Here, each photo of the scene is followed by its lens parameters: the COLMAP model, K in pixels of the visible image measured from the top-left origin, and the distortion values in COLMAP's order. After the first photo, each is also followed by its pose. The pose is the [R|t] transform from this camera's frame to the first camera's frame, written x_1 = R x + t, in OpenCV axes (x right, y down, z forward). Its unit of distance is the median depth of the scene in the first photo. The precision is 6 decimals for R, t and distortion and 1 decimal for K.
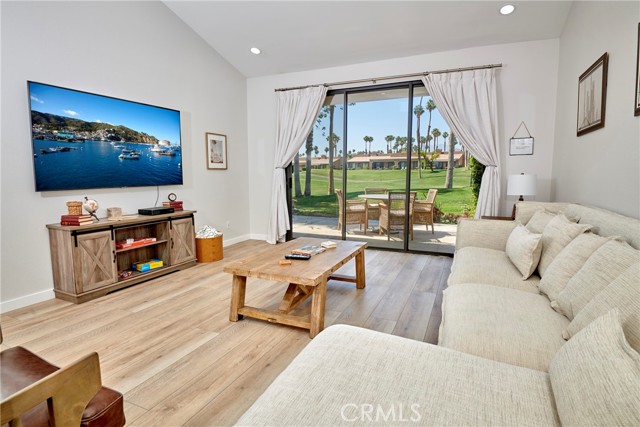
lens RADIAL K [[339.0, 0, 320.0], [0, 339.0, 213.5], [0, 0, 1]] dist [-0.021396, -0.000416]
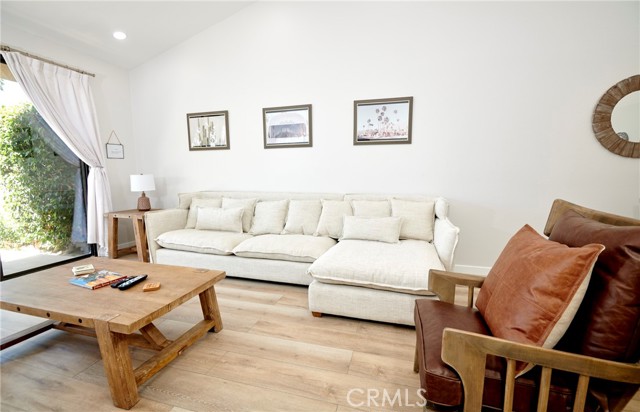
lens RADIAL K [[283.0, 0, 320.0], [0, 283.0, 206.0], [0, 0, 1]] dist [-0.002054, -0.000310]
pose [[-0.143508, -0.114501, 0.983003, -0.548548], [0.114656, 0.984672, 0.131434, -0.059121], [-0.982985, 0.131569, -0.128180, 0.459903]]
